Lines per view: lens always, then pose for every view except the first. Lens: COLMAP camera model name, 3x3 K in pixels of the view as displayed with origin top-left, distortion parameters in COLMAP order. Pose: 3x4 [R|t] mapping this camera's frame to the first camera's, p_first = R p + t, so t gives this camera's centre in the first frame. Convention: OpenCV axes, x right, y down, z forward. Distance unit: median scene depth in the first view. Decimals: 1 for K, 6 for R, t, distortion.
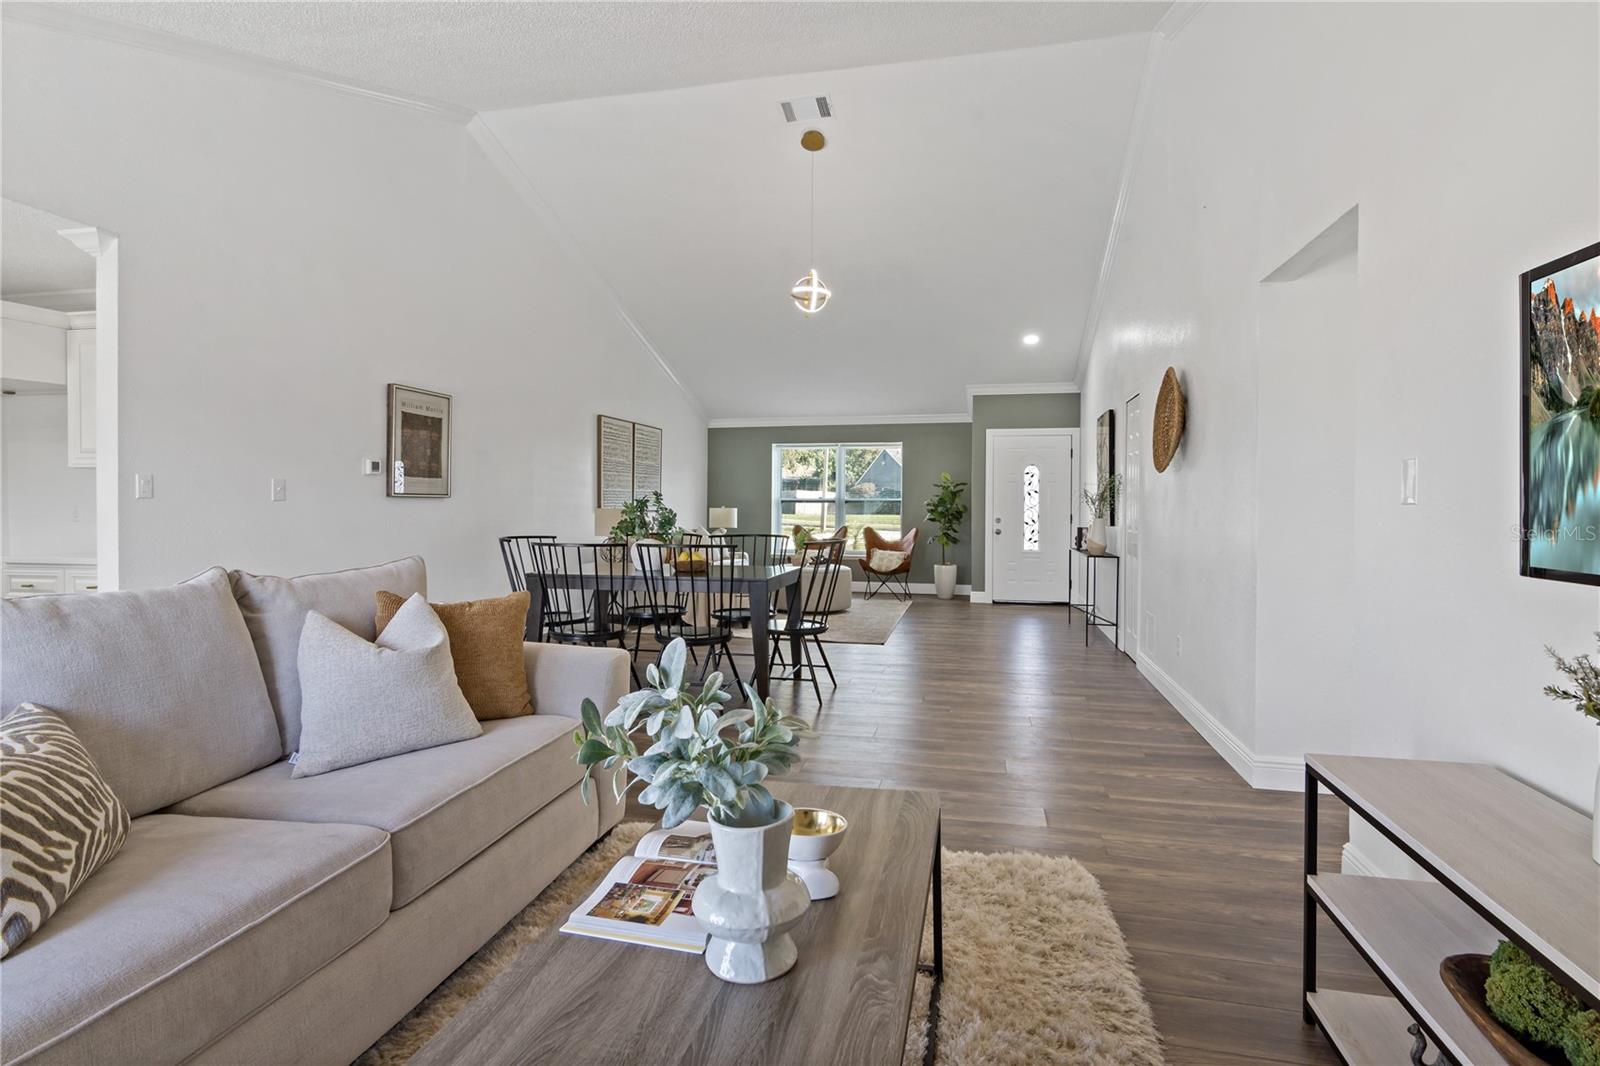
lens RADIAL K [[795.4, 0, 804.5], [0, 795.4, 523.2], [0, 0, 1]] dist [-0.002555, 0.002717]
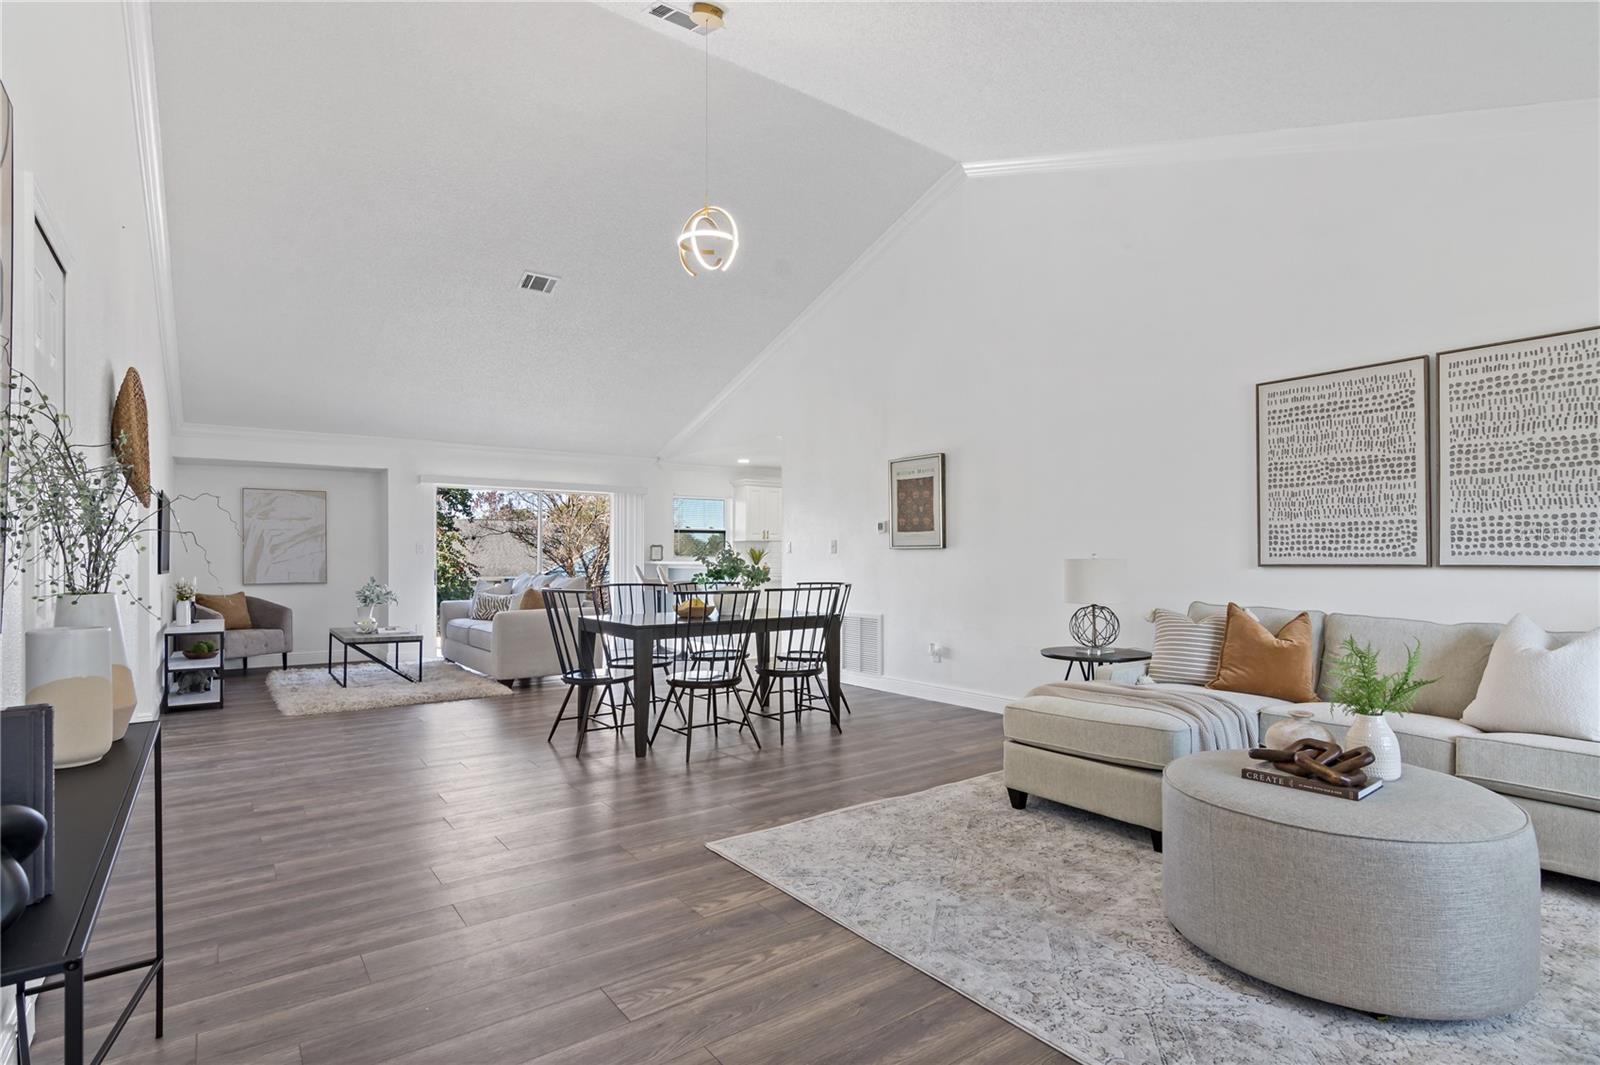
lens RADIAL K [[795.4, 0, 821.3], [0, 795.4, 564.0], [0, 0, 1]] dist [-0.002555, 0.002717]
pose [[-0.637536, 0.002192, -0.770418, 0.488828], [-0.018458, 0.999665, 0.018119, -0.027987], [0.770200, 0.025772, -0.637282, 1.584976]]
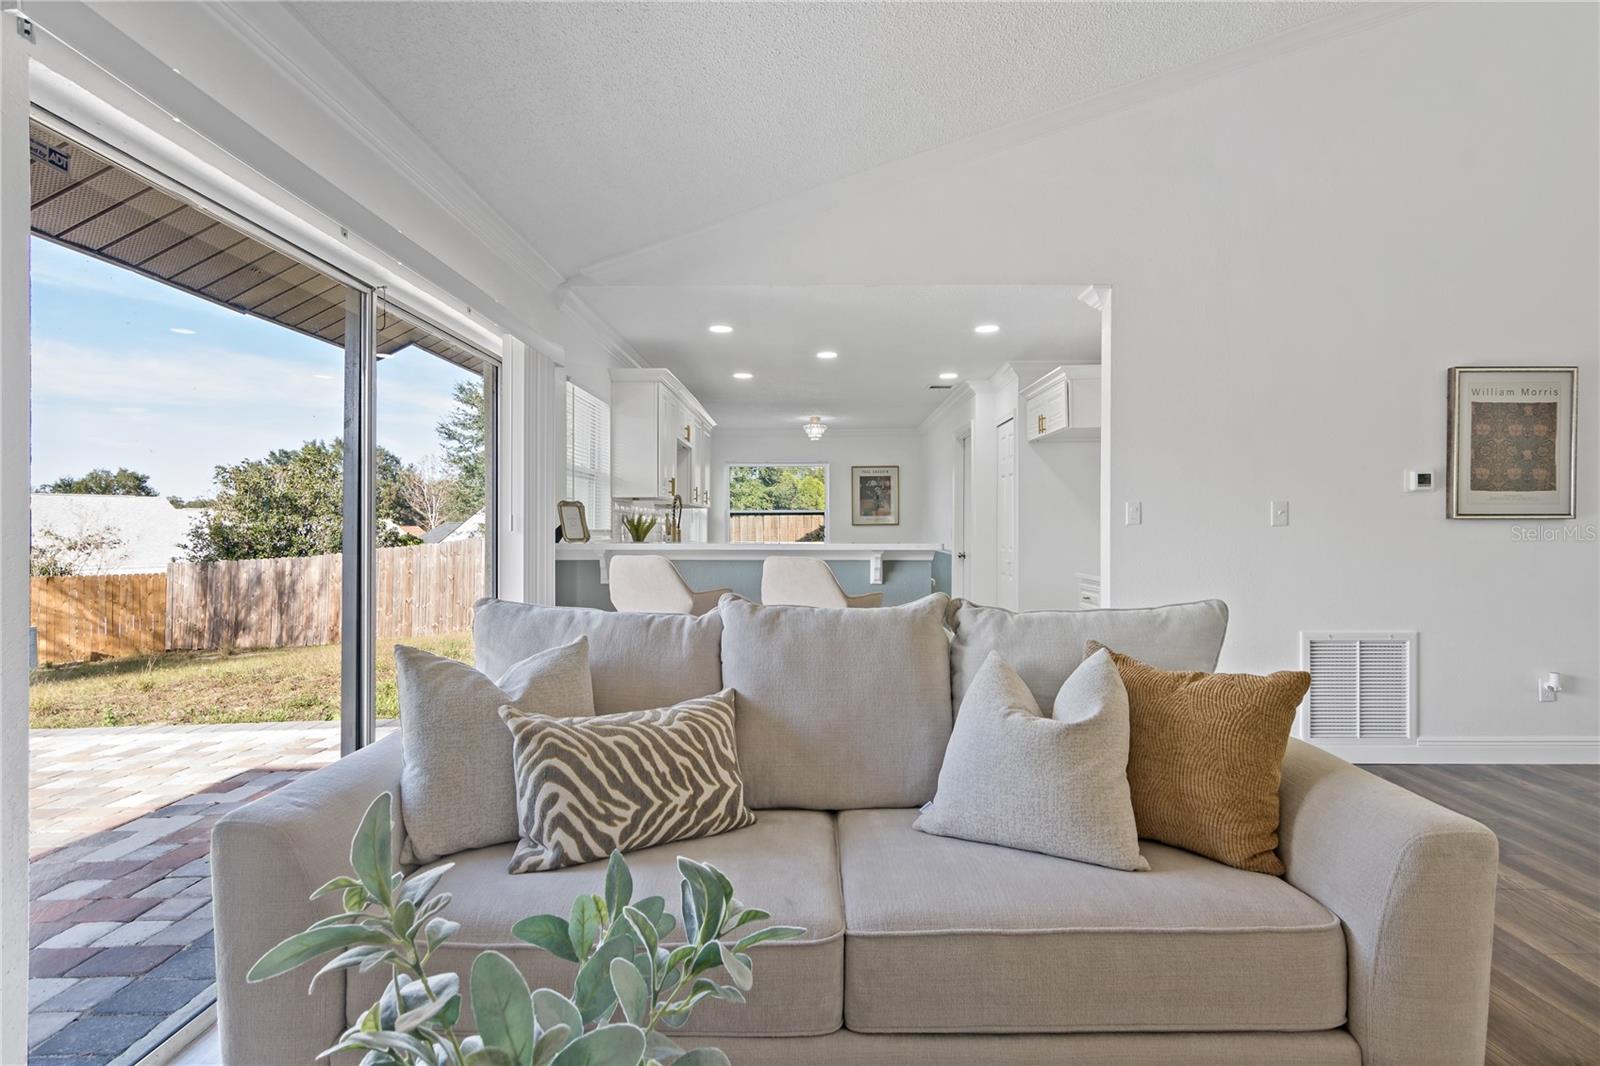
lens RADIAL K [[795.4, 0, 792.6], [0, 795.4, 528.1], [0, 0, 1]] dist [-0.002555, 0.002717]
pose [[0.205577, -0.001484, -0.978640, 0.078296], [-0.020422, 0.999775, -0.005806, -0.006761], [0.978428, 0.021180, 0.205500, 0.219361]]
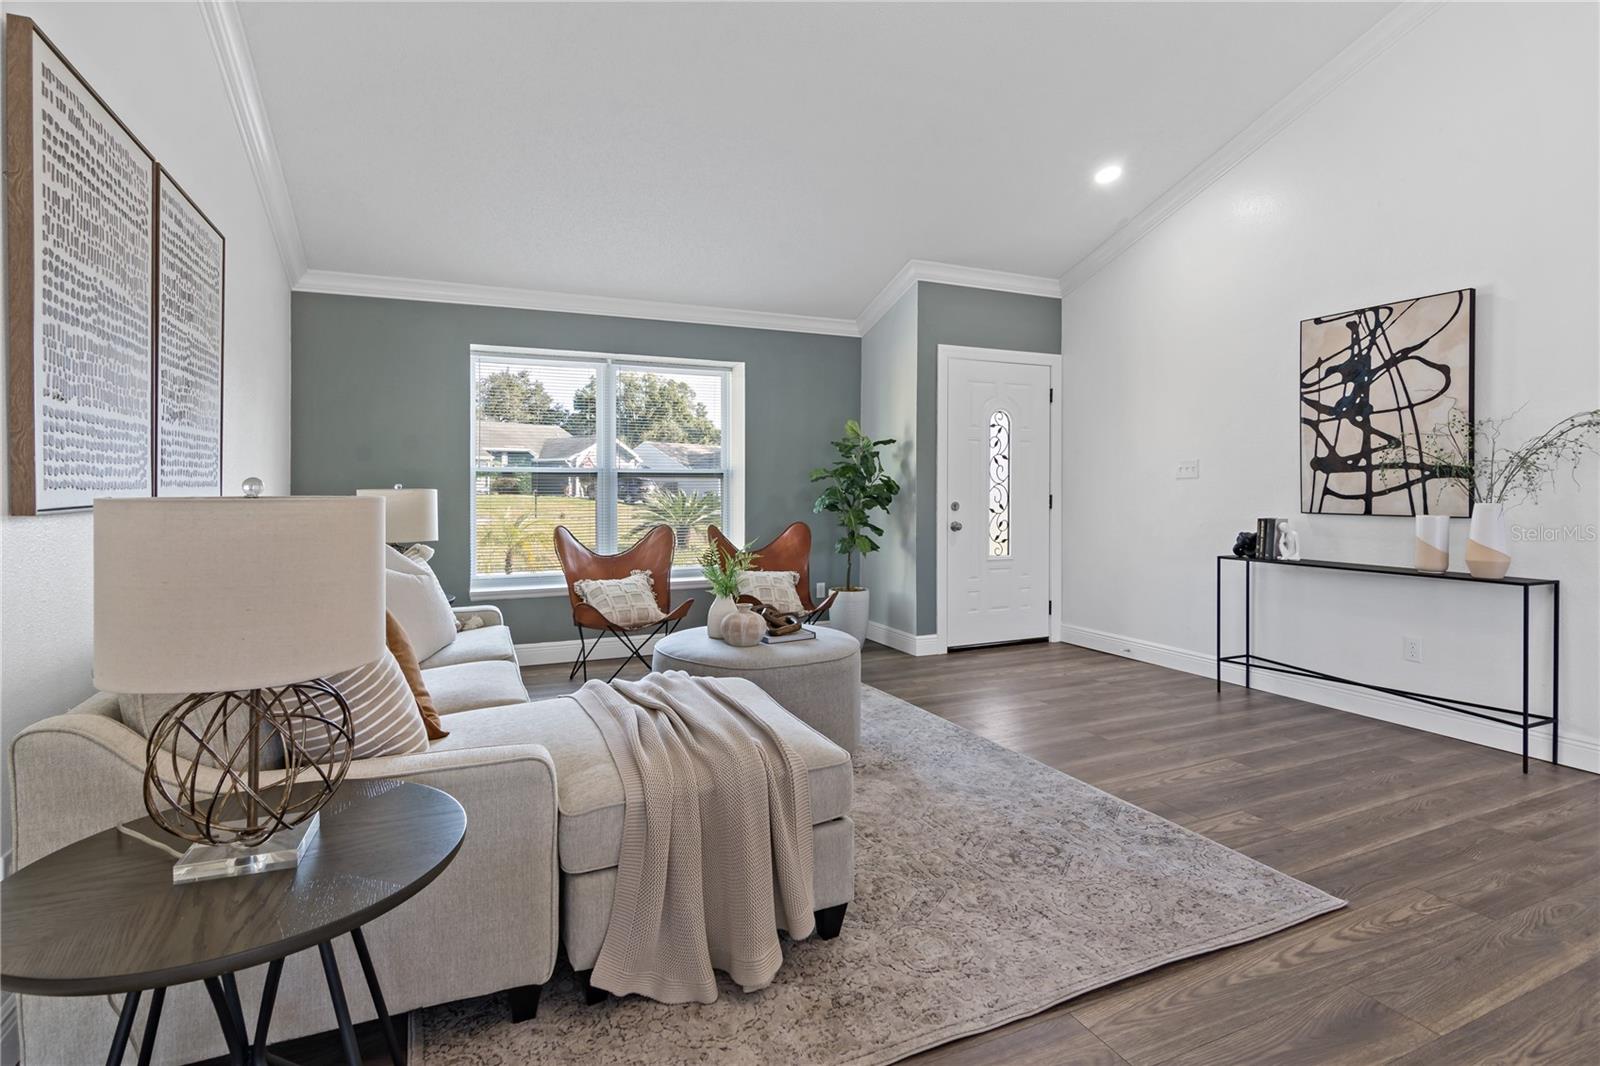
lens RADIAL K [[795.4, 0, 803.1], [0, 795.4, 497.2], [0, 0, 1]] dist [-0.002555, 0.002717]
pose [[0.800748, -0.015320, 0.598805, -0.312598], [0.018579, 0.999827, 0.000736, -0.021420], [-0.598713, 0.010536, 0.800895, 1.028940]]
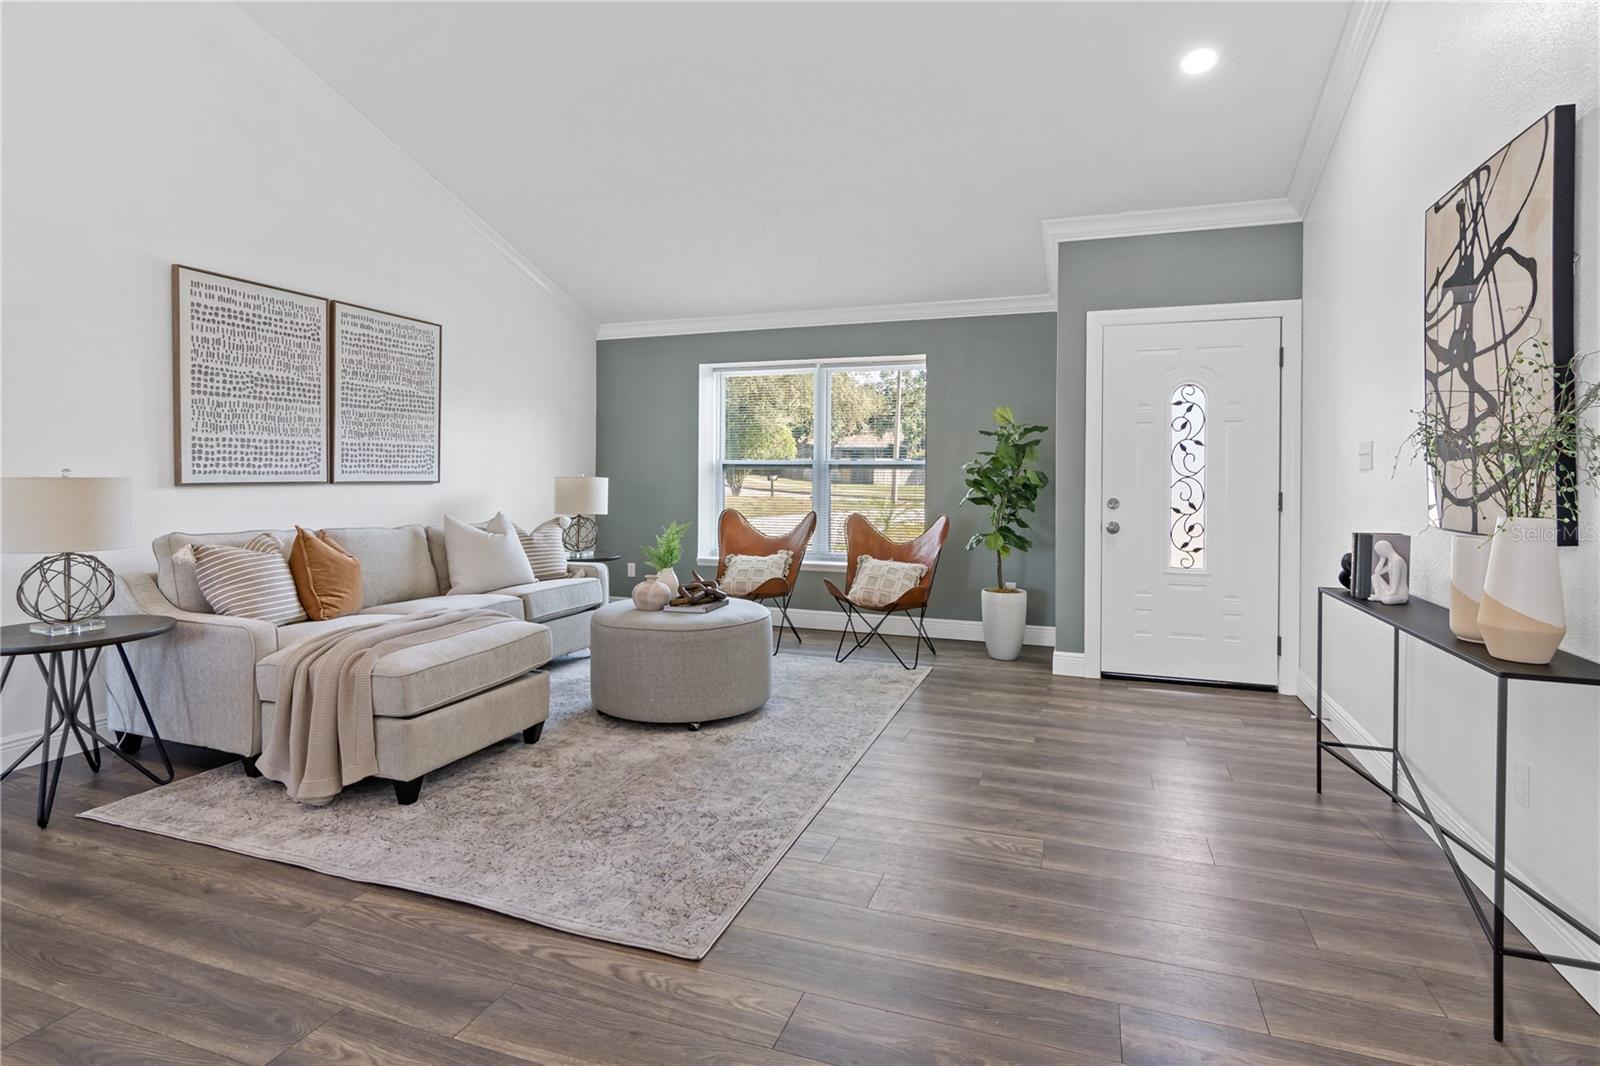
lens RADIAL K [[795.4, 0, 805.4], [0, 795.4, 488.4], [0, 0, 1]] dist [-0.002555, 0.002717]
pose [[0.992273, 0.002785, -0.124041, 0.203664], [-0.003534, 0.999977, -0.005820, -0.015632], [0.124022, 0.006214, 0.992260, 0.857147]]
